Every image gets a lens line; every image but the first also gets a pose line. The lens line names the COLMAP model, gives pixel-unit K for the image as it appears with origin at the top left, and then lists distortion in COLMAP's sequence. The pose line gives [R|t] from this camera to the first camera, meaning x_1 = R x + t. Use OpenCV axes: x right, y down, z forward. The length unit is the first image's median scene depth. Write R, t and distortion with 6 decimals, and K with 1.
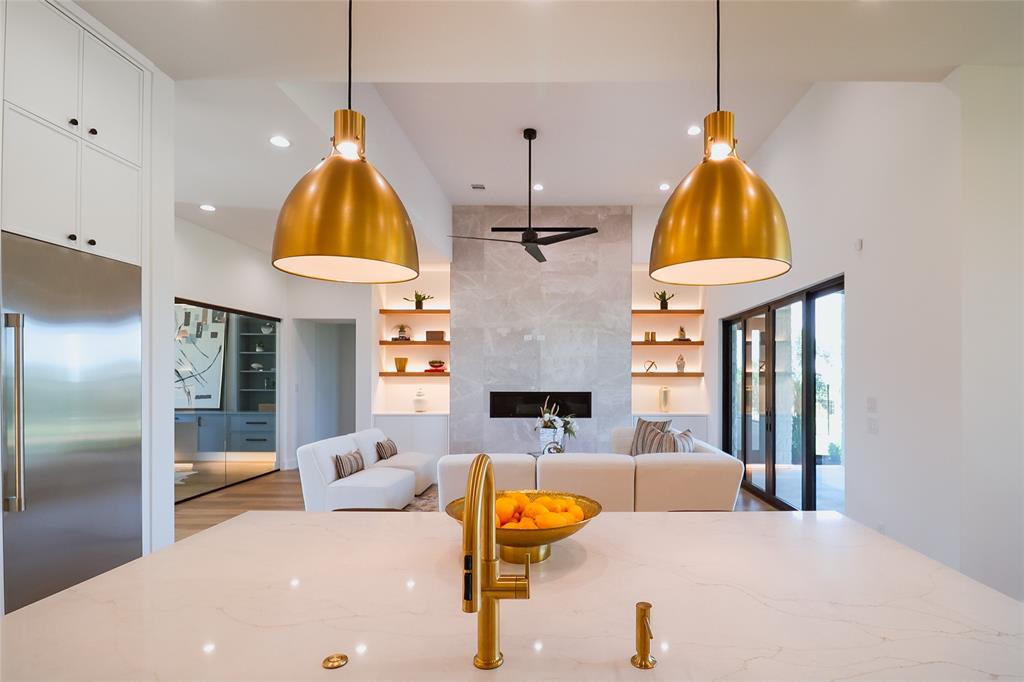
lens RADIAL K [[521.2, 0, 571.5], [0, 521.2, 377.0], [0, 0, 1]] dist [-0.001709, -0.000316]
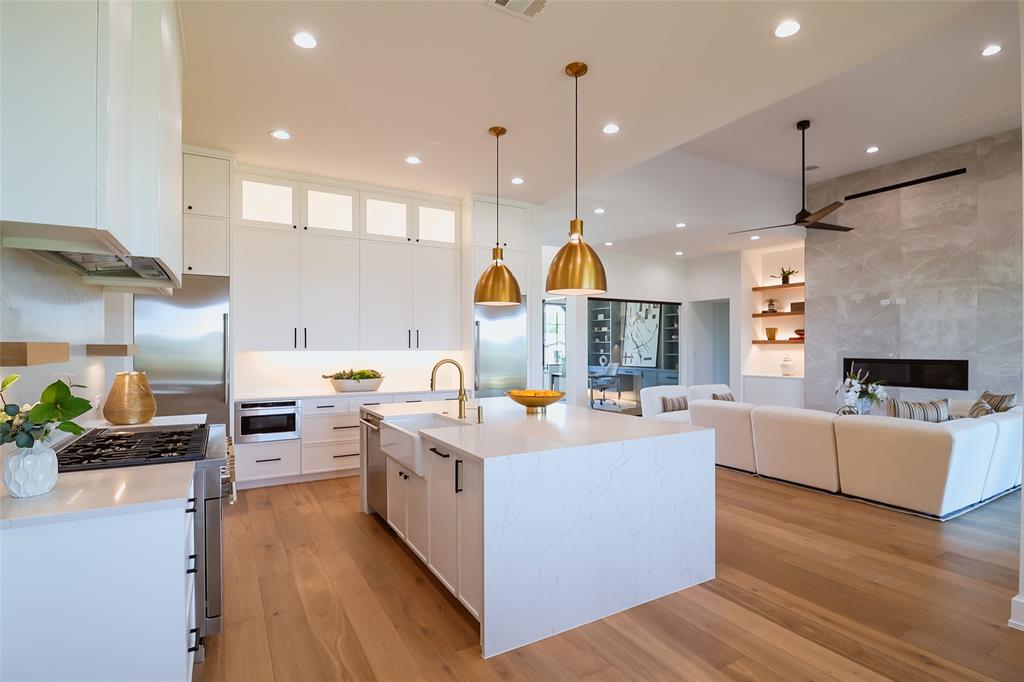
lens RADIAL K [[505.4, 0, 513.8], [0, 505.4, 349.2], [0, 0, 1]] dist [-0.000150, -0.012962]
pose [[0.497244, 0.000840, -0.867610, 0.378997], [0.002202, 0.999995, 0.002230, 0.007342], [0.867608, -0.003019, 0.497240, -0.052318]]
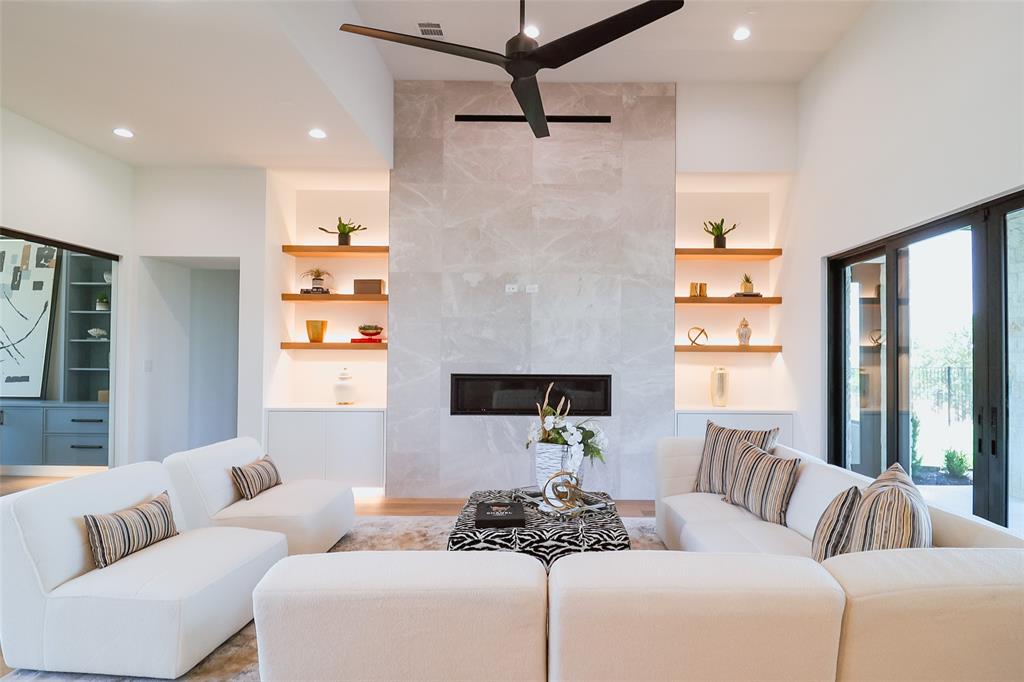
lens RADIAL K [[529.9, 0, 550.5], [0, 529.9, 352.4], [0, 0, 1]] dist [0.001204, -0.007693]
pose [[0.999986, 0.005103, 0.000991, -0.036345], [-0.005093, 0.999934, -0.010303, 0.008602], [-0.001043, 0.010298, 0.999946, 0.356595]]
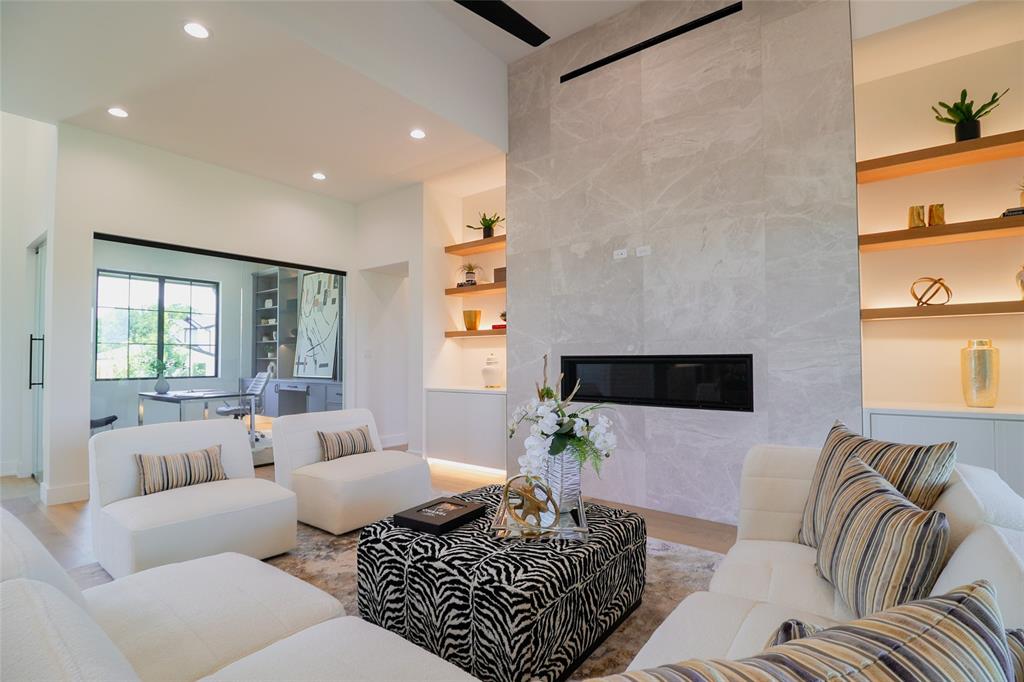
lens RADIAL K [[484.7, 0, 509.7], [0, 484.7, 347.2], [0, 0, 1]] dist [0.000916, -0.011233]
pose [[0.786595, -0.021384, -0.617099, 0.132160], [0.008099, 0.999671, -0.024317, 0.031231], [0.617417, 0.014130, 0.786509, 0.538078]]
